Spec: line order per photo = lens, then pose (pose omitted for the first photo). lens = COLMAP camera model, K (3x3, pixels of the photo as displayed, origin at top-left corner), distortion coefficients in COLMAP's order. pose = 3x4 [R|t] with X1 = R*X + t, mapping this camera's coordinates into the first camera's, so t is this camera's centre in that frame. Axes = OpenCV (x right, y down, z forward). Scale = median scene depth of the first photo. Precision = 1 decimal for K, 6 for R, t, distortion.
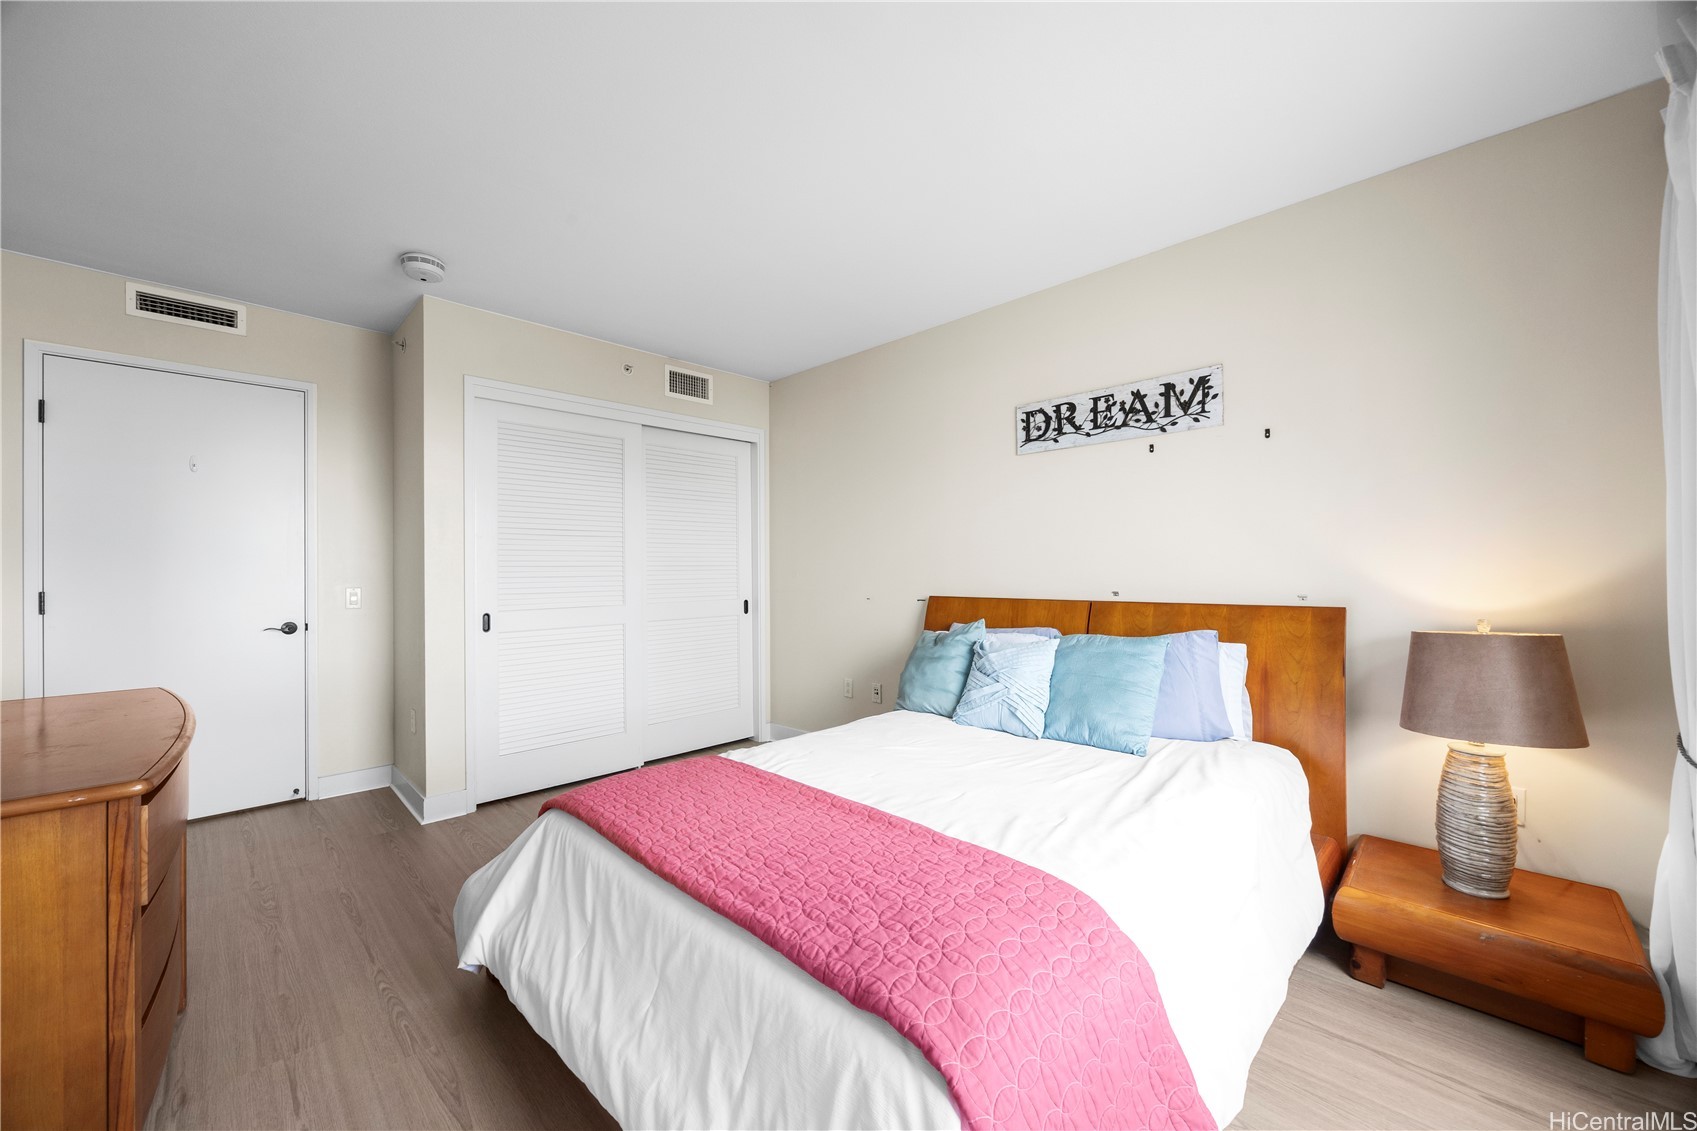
lens RADIAL K [[657.7, 0, 854.6], [0, 657.7, 566.8], [0, 0, 1]] dist [-0.001528, 0.000314]
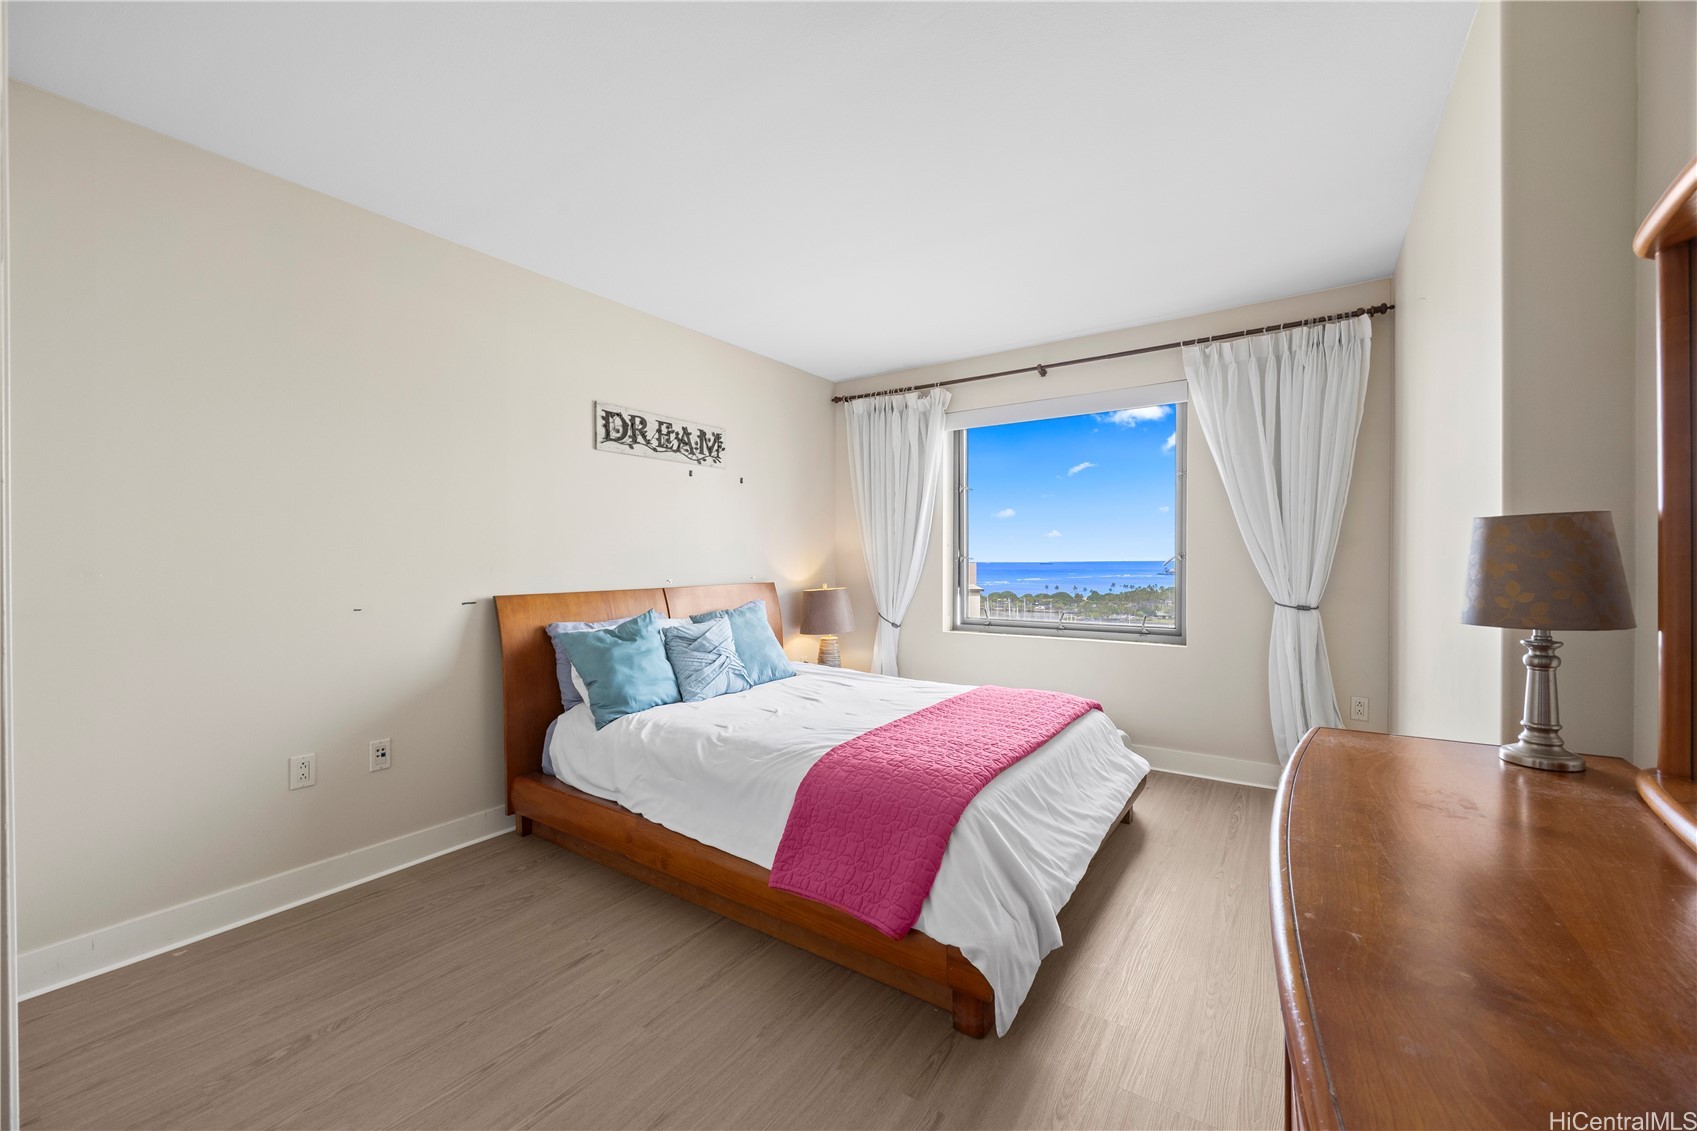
lens RADIAL K [[657.7, 0, 851.2], [0, 657.7, 562.6], [0, 0, 1]] dist [-0.001528, 0.000314]
pose [[-0.184267, 0.004420, 0.982866, -0.898465], [0.003170, 0.999987, -0.003903, 0.010890], [-0.982871, 0.002397, -0.184279, 0.875622]]
